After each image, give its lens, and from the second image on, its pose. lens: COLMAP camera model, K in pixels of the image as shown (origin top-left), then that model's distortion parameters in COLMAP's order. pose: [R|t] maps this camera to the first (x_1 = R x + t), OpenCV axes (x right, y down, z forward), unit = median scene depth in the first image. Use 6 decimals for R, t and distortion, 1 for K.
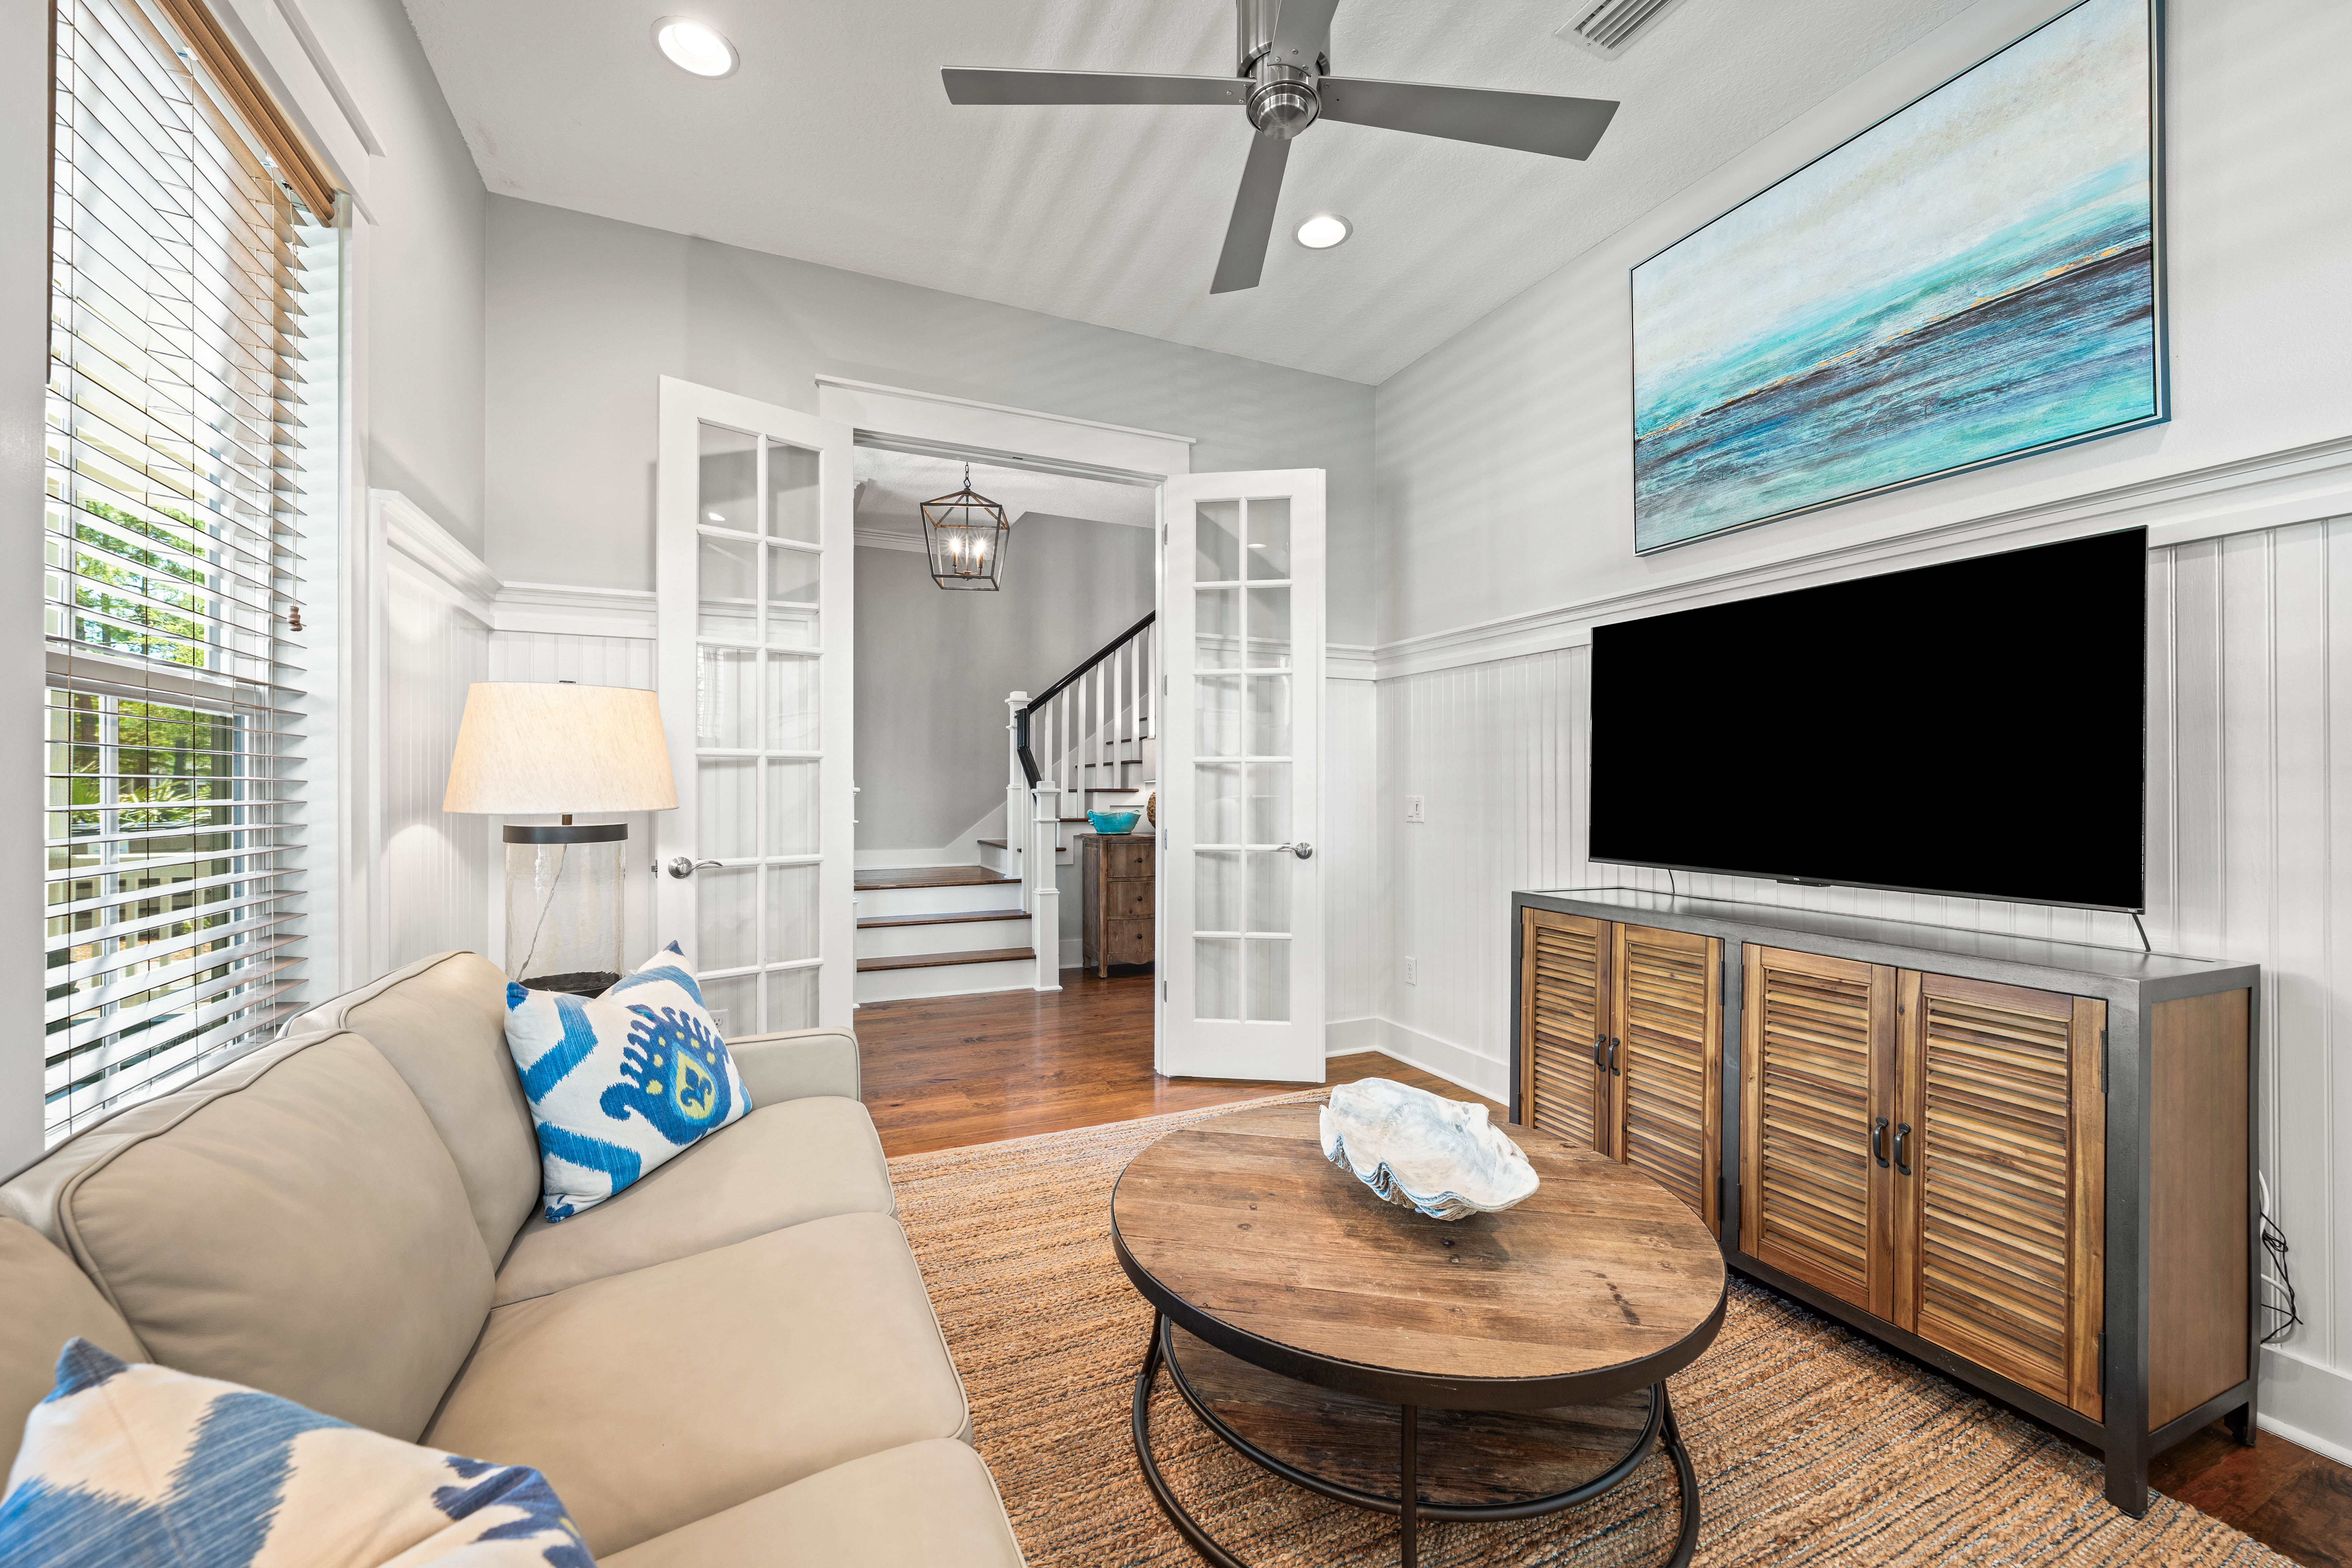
lens RADIAL K [[909.9, 0, 1162.5], [0, 909.9, 787.6], [0, 0, 1]] dist [-0.002255, -0.000543]
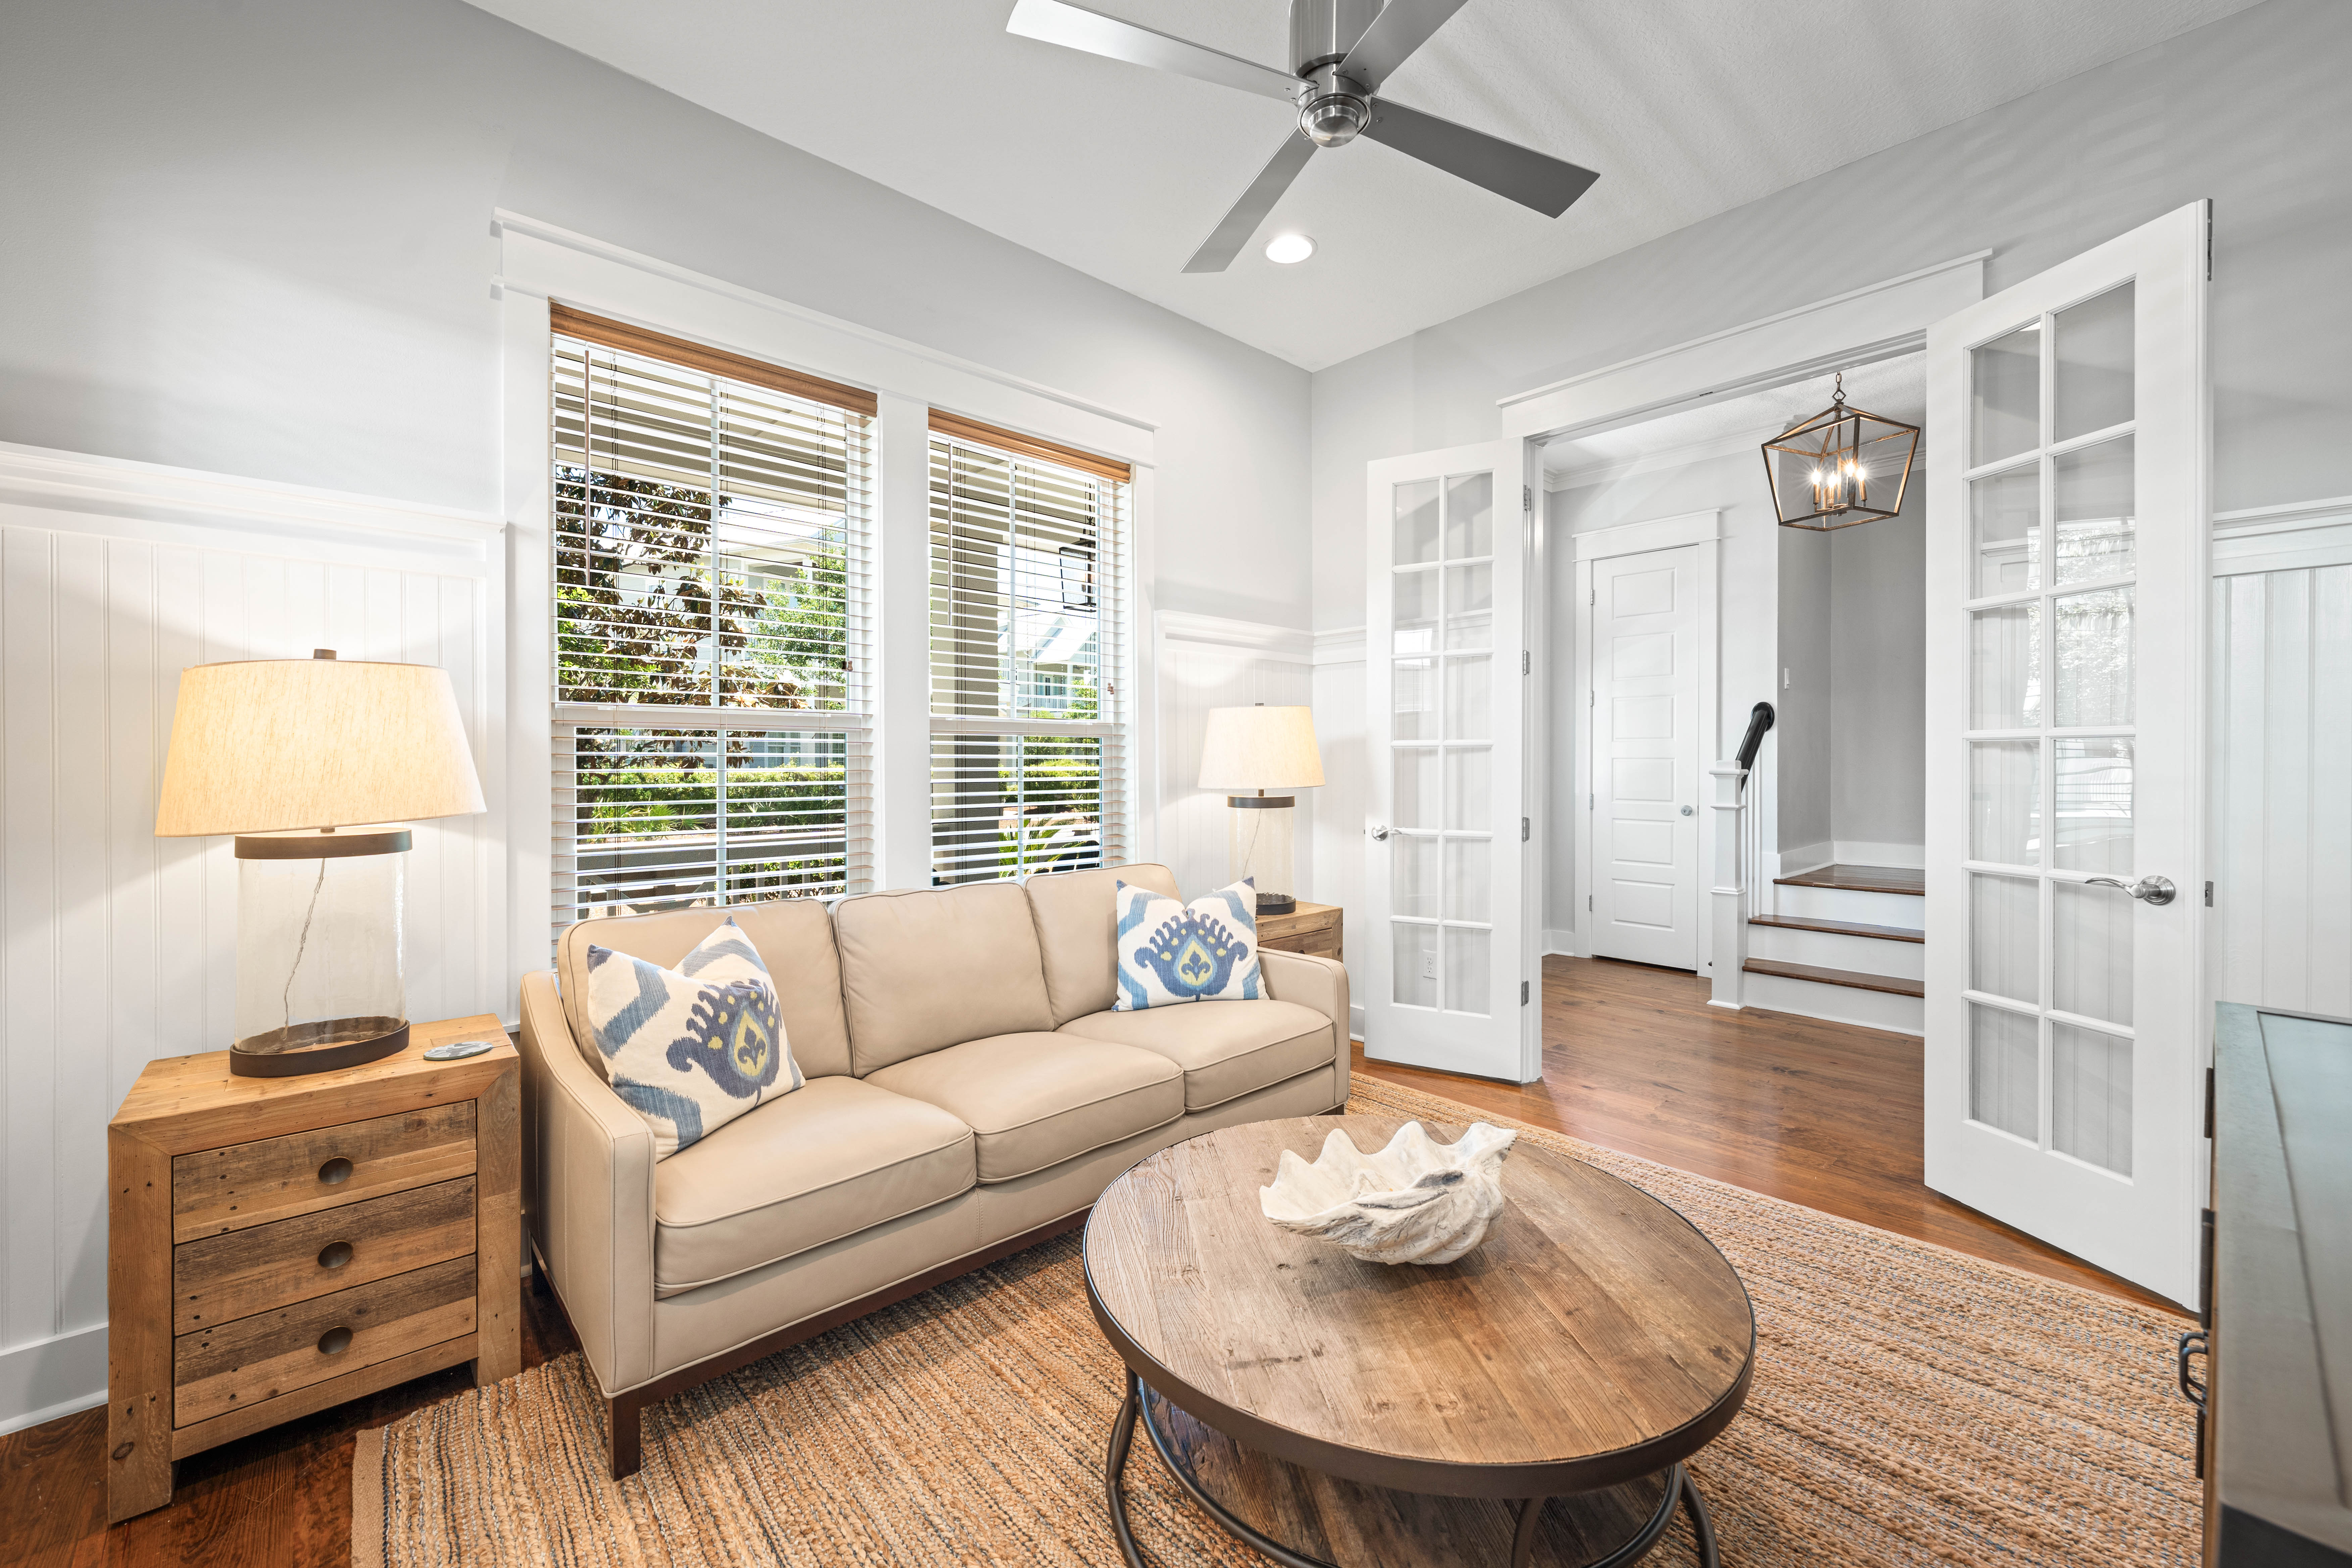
lens RADIAL K [[909.9, 0, 1165.5], [0, 909.9, 769.9], [0, 0, 1]] dist [-0.002255, -0.000543]
pose [[0.323203, 0.006978, -0.946304, 0.614892], [0.002604, 0.999962, 0.008263, -0.014371], [0.946326, -0.005134, 0.323172, 0.285415]]
